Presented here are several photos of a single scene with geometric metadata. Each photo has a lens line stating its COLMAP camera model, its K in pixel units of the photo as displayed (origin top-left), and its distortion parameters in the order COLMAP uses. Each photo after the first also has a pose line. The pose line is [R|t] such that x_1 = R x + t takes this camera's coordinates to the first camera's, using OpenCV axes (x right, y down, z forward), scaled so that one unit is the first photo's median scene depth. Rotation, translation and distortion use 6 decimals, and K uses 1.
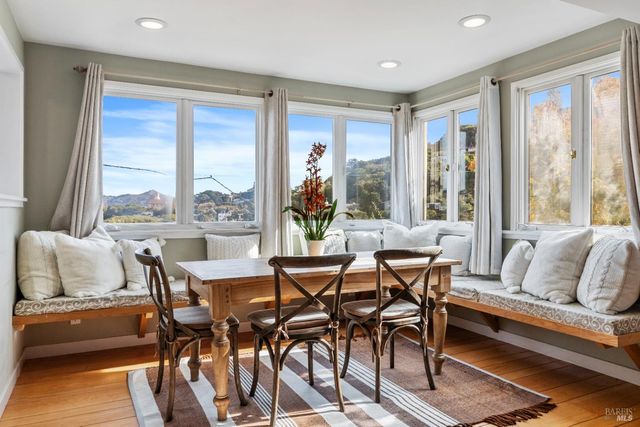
lens RADIAL K [[465.1, 0, 319.5], [0, 465.1, 209.3], [0, 0, 1]] dist [-0.024568, -0.001711]
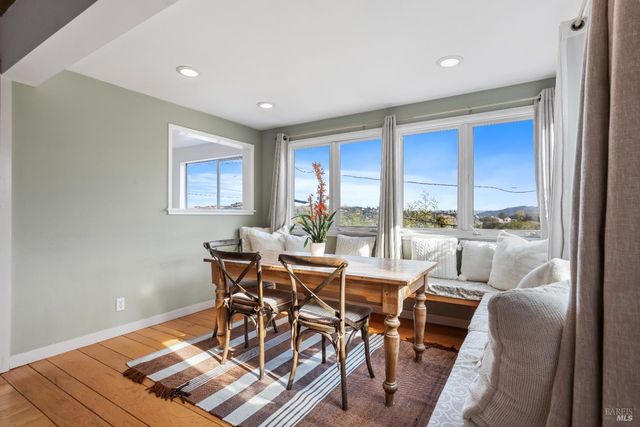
lens RADIAL K [[319.6, 0, 319.6], [0, 319.6, 216.7], [0, 0, 1]] dist [-0.005400, -0.000182]
pose [[0.514282, 0.007481, -0.857589, 0.643101], [-0.007572, 0.999963, 0.004183, -0.004642], [0.857588, 0.004342, 0.514319, 0.514300]]
